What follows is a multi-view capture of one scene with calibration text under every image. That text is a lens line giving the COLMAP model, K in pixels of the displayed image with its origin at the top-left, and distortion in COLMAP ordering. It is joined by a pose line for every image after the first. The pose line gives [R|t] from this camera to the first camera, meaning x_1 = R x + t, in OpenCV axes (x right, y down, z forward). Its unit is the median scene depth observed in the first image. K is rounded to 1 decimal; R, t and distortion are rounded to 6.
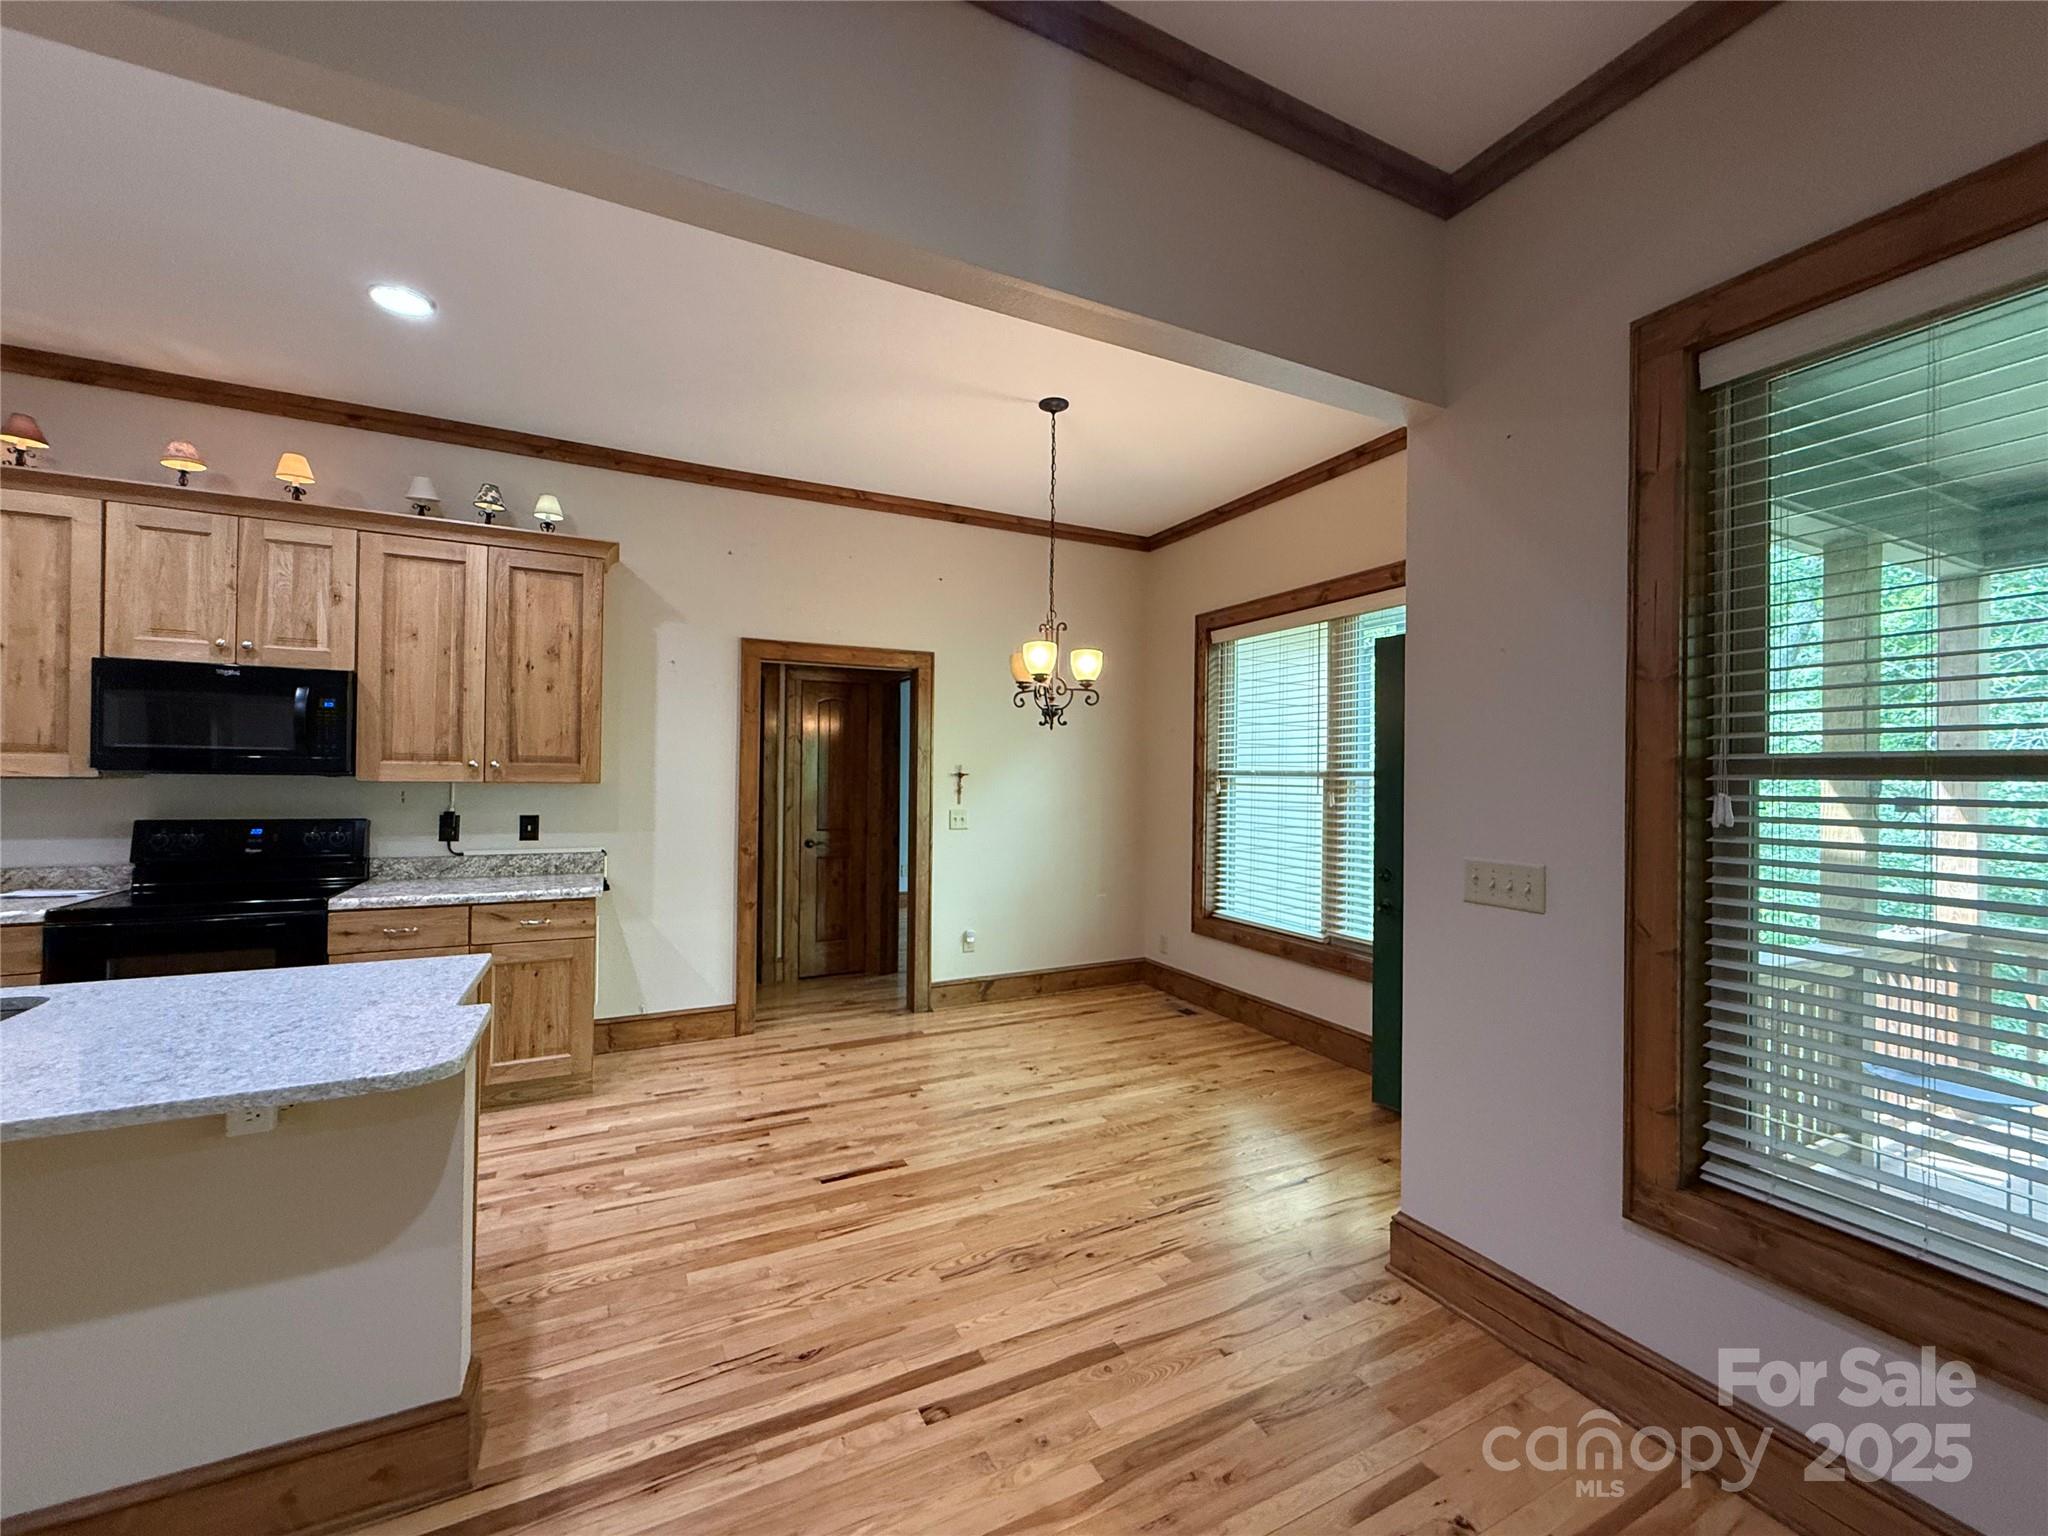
lens RADIAL K [[822.2, 0, 1015.7], [0, 822.2, 772.9], [0, 0, 1]] dist [0.010996, -0.001917]
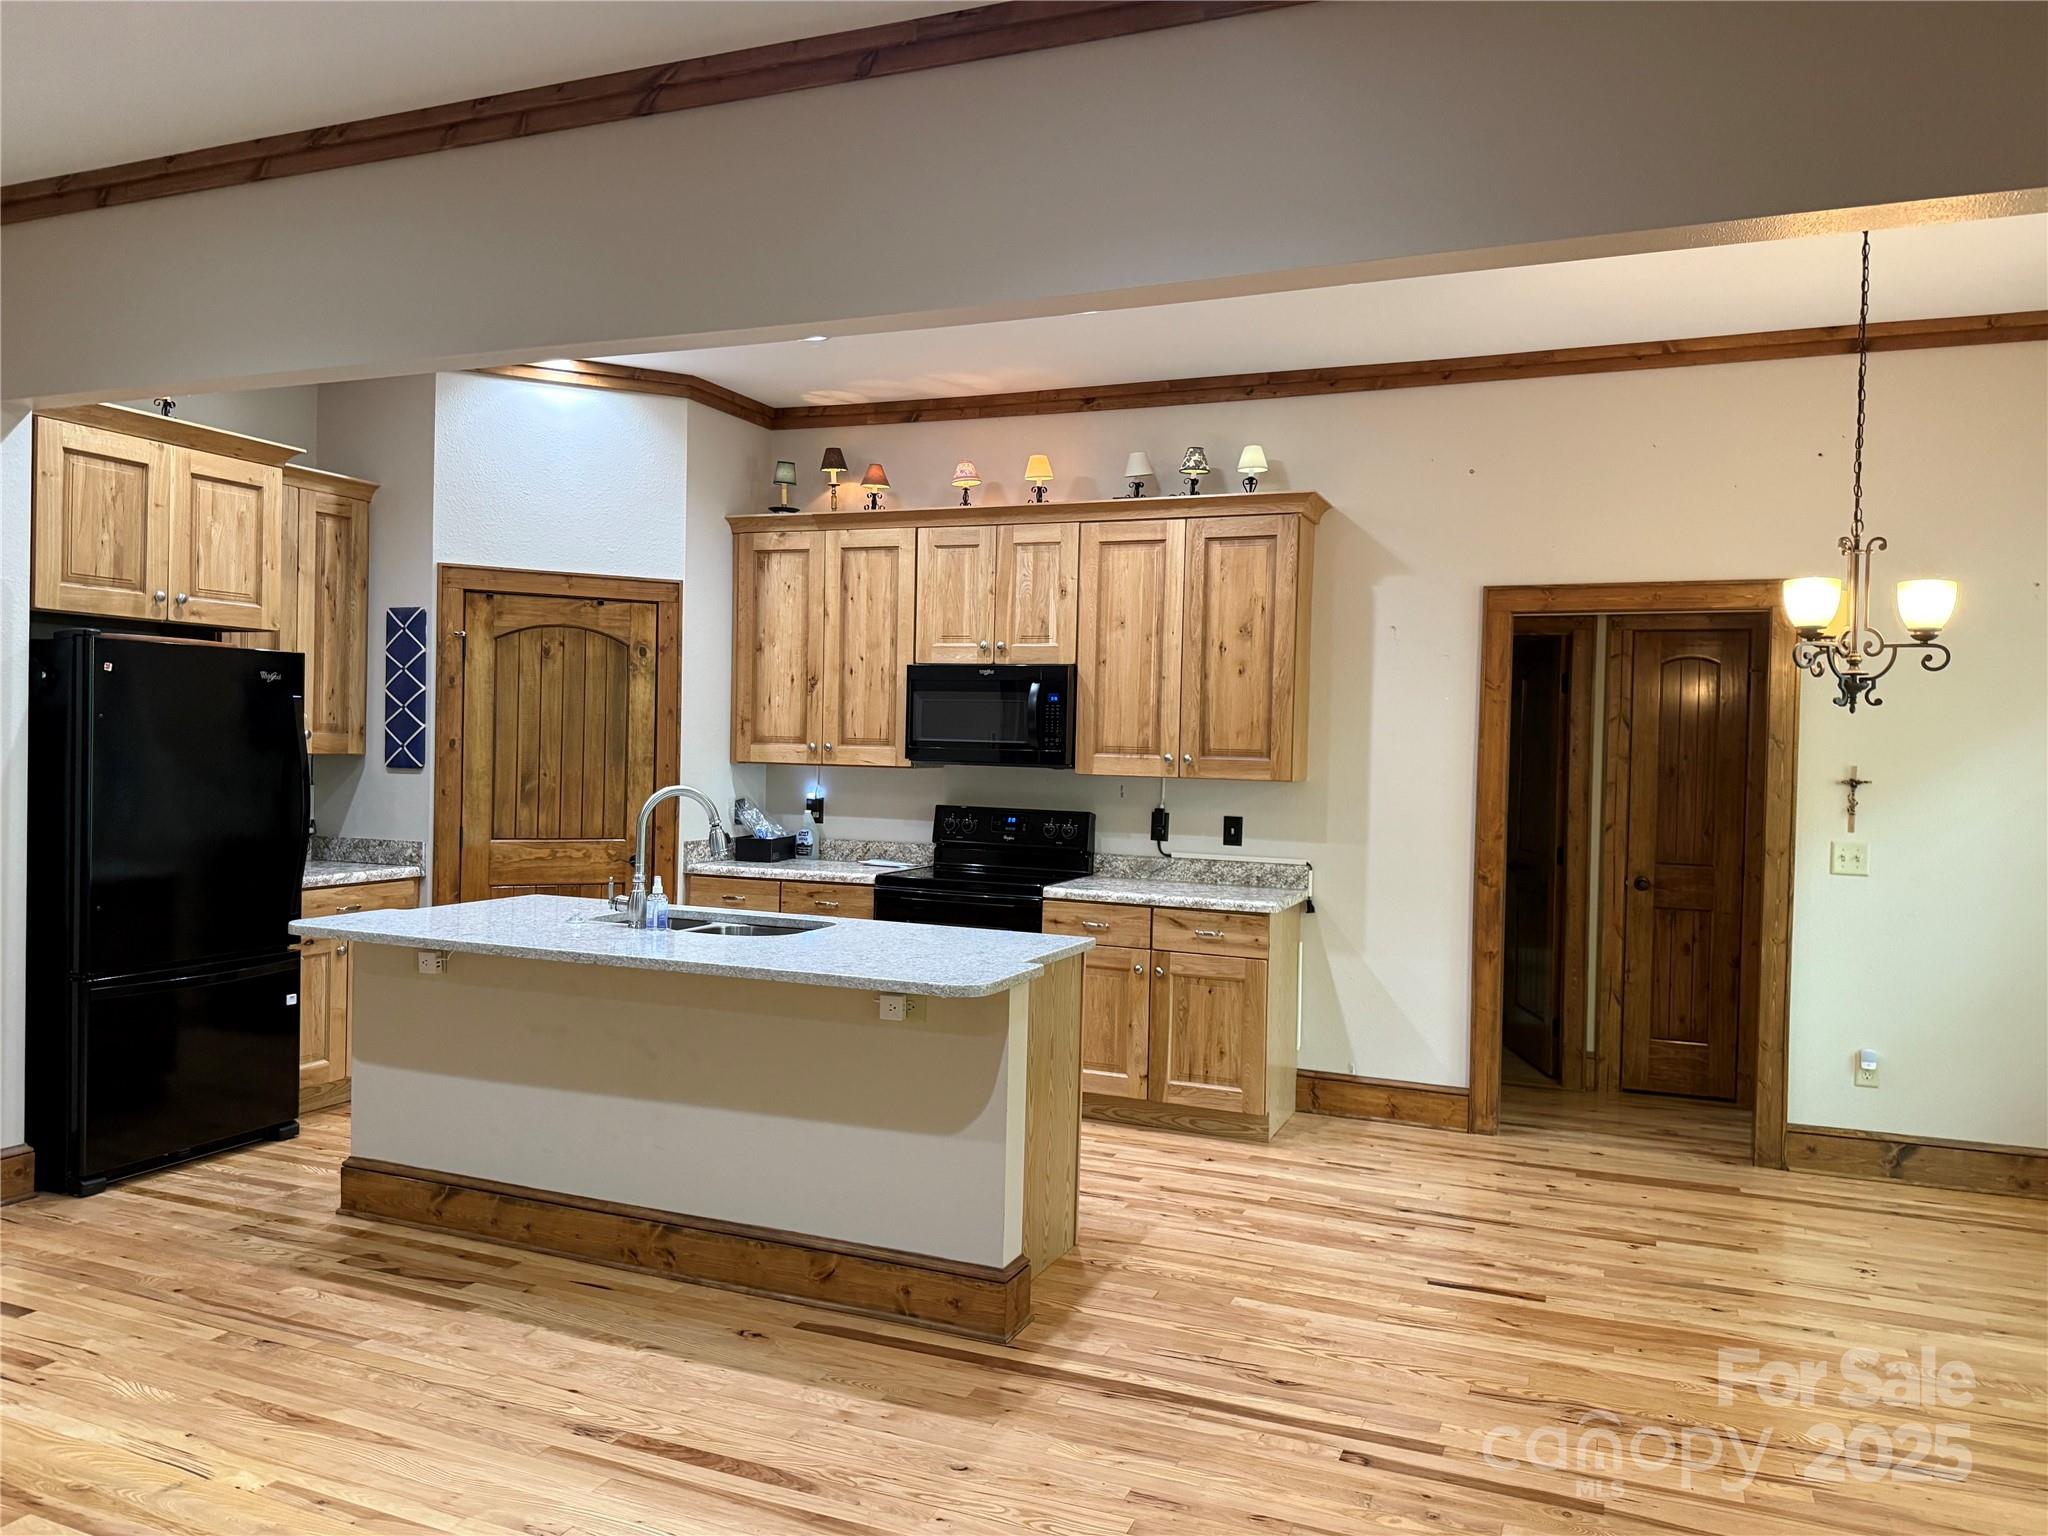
lens RADIAL K [[1464.1, 0, 1022.1], [0, 1464.1, 766.3], [0, 0, 1]] dist [0.068303, -0.030495]
pose [[0.662169, 0.015375, -0.749197, 0.478277], [-0.015981, 0.999852, 0.006394, -0.009153], [0.749184, 0.007739, 0.662317, -0.216108]]
